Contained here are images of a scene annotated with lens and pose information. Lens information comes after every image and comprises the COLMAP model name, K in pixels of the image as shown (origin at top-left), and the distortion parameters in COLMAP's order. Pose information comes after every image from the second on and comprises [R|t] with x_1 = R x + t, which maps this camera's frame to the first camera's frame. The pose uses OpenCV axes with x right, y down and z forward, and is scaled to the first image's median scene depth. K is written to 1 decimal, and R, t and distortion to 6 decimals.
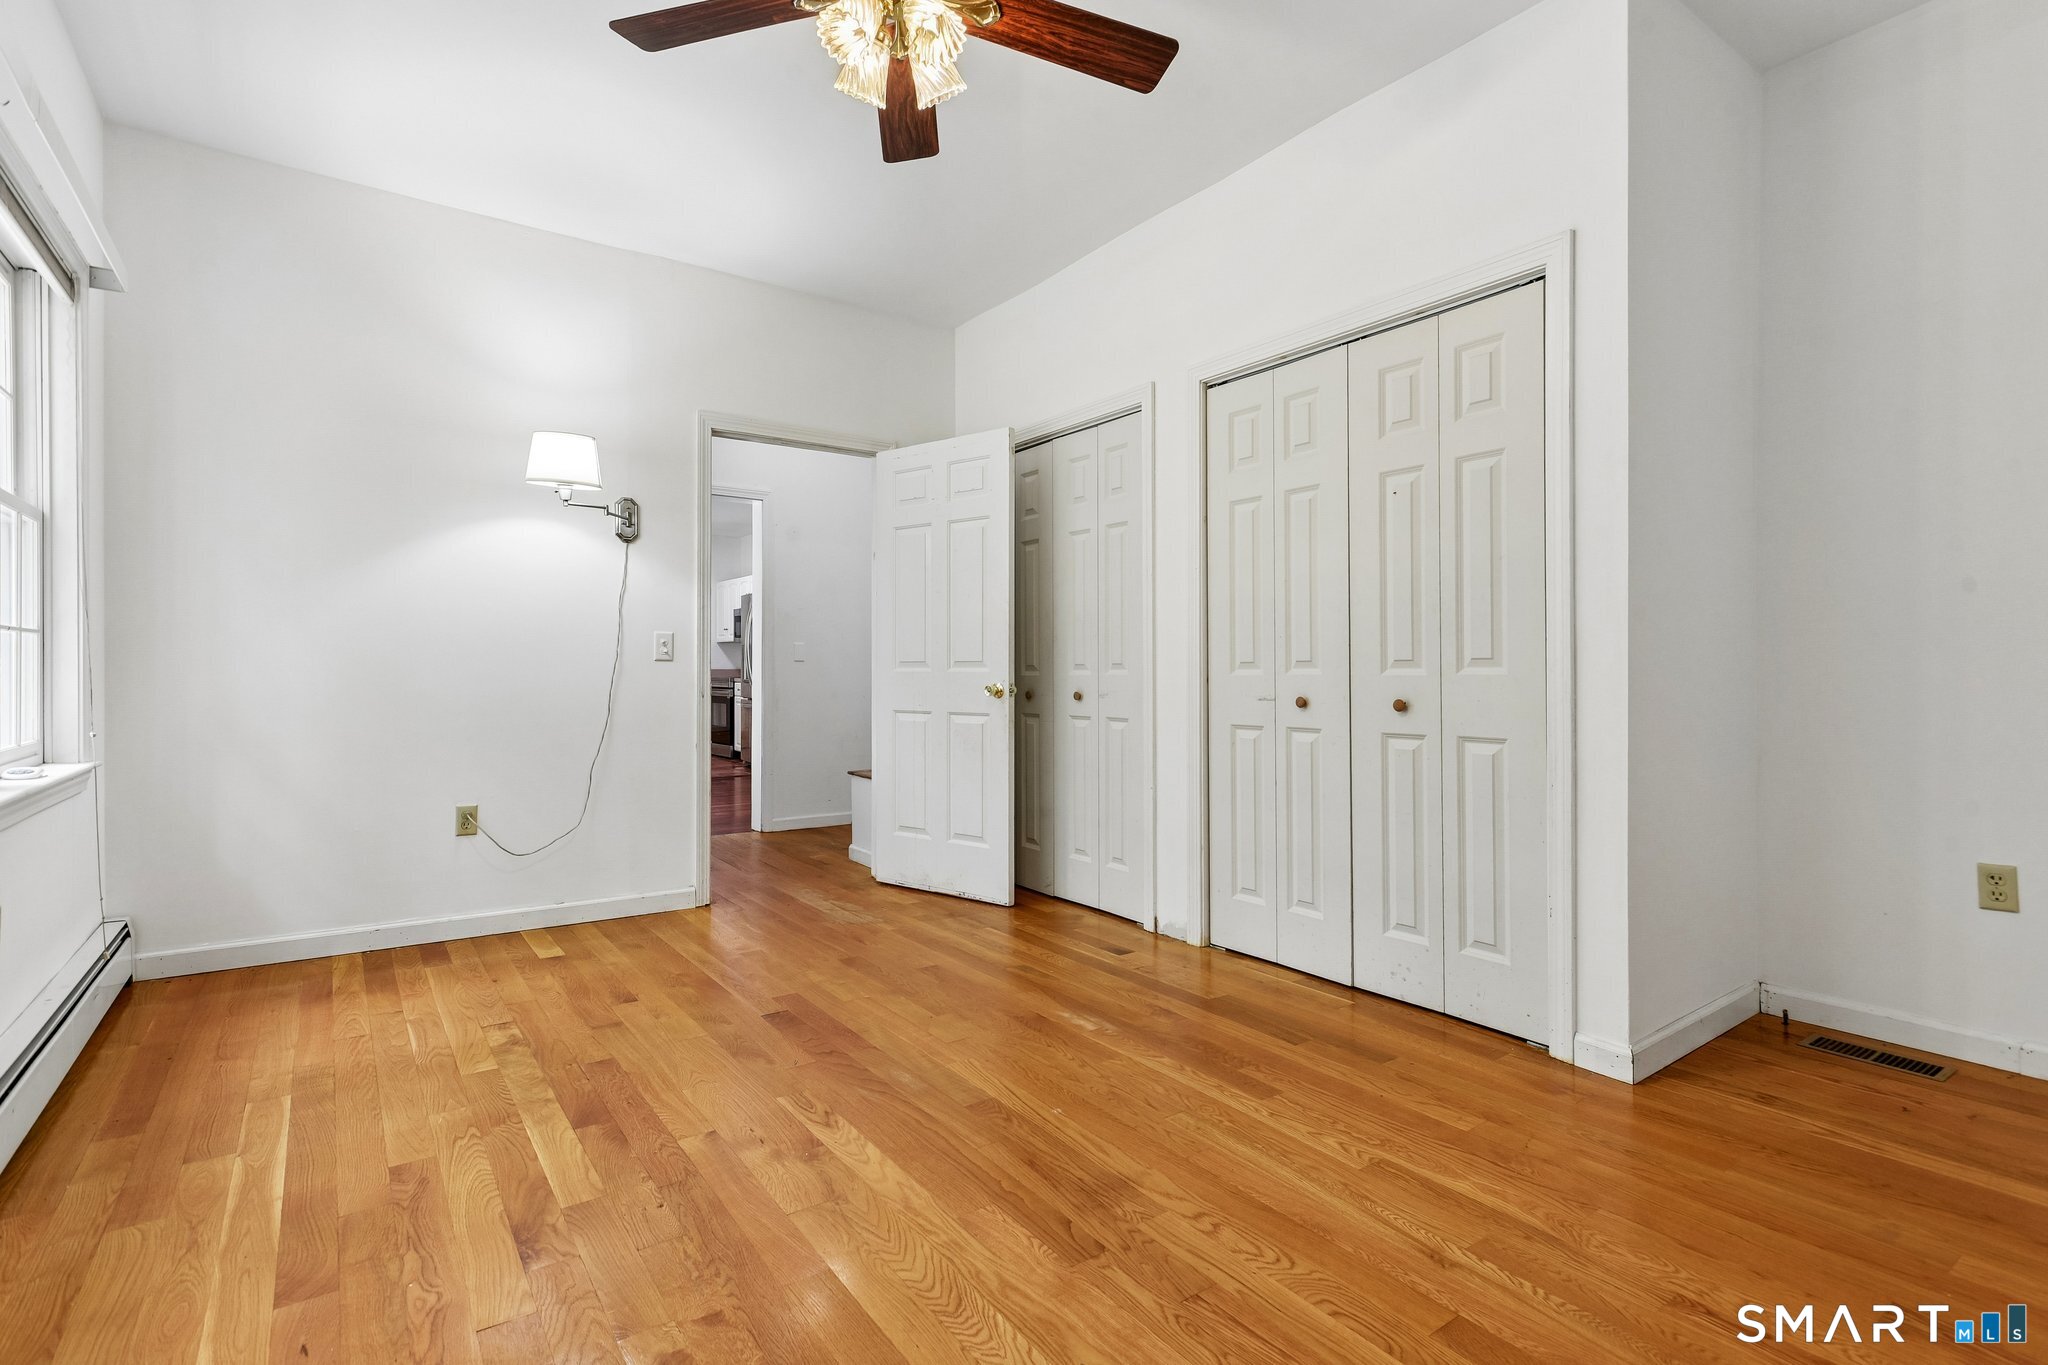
lens RADIAL K [[987.2, 0, 1023.5], [0, 987.2, 675.8], [0, 0, 1]] dist [0.002258, -0.000027]
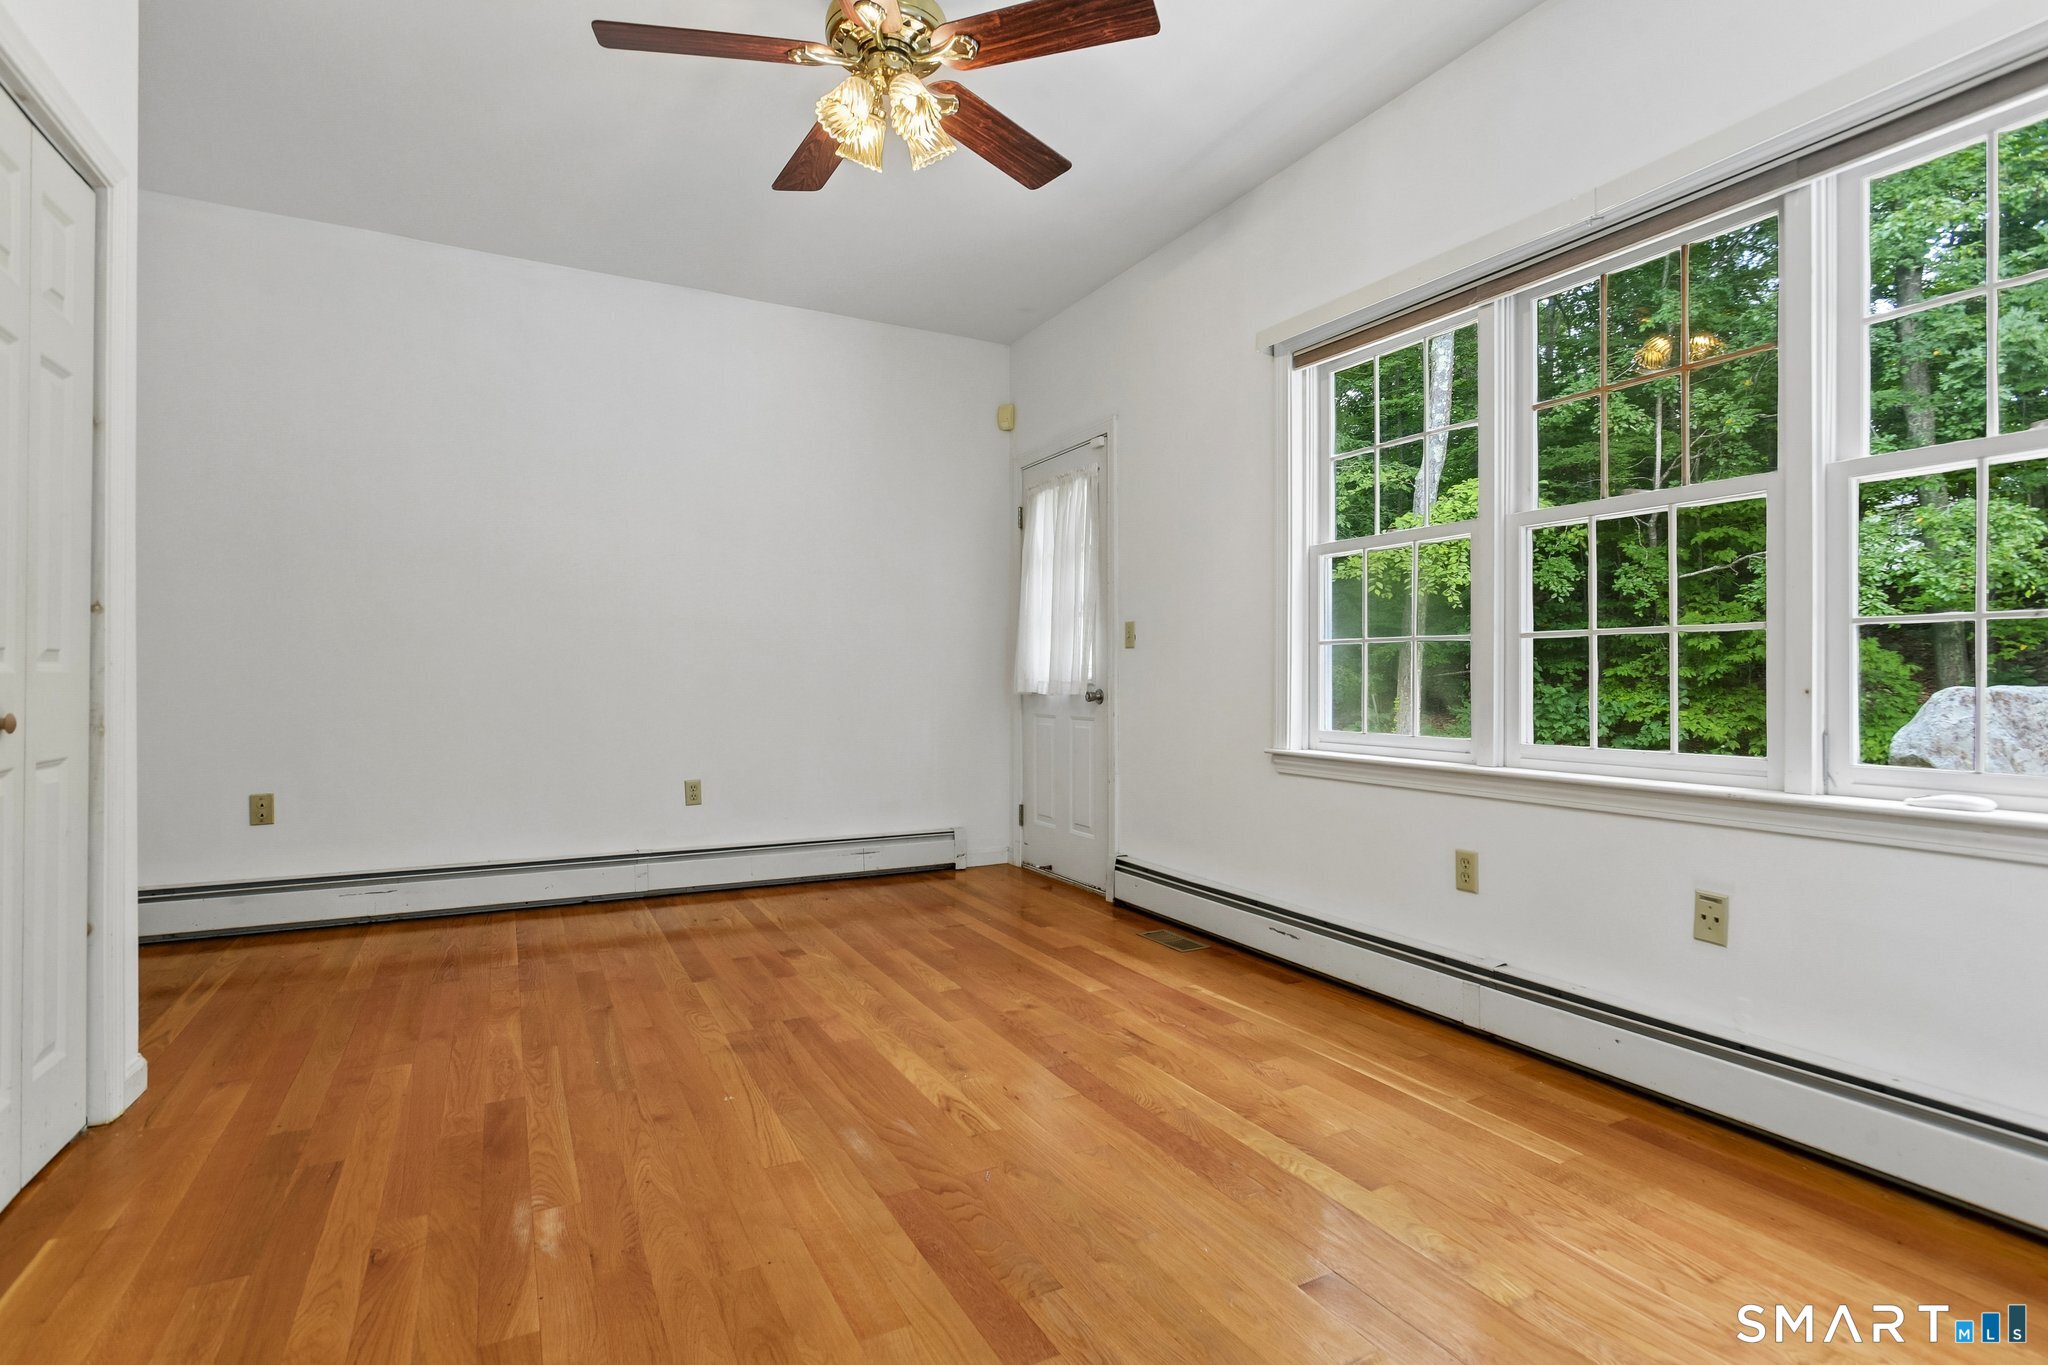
lens RADIAL K [[987.2, 0, 1024.5], [0, 987.2, 677.3], [0, 0, 1]] dist [0.002258, -0.000027]
pose [[-0.991742, -0.001978, 0.128236, -0.421579], [-0.001344, 0.999986, 0.005034, -0.004370], [-0.128245, 0.004820, -0.991731, 2.071597]]
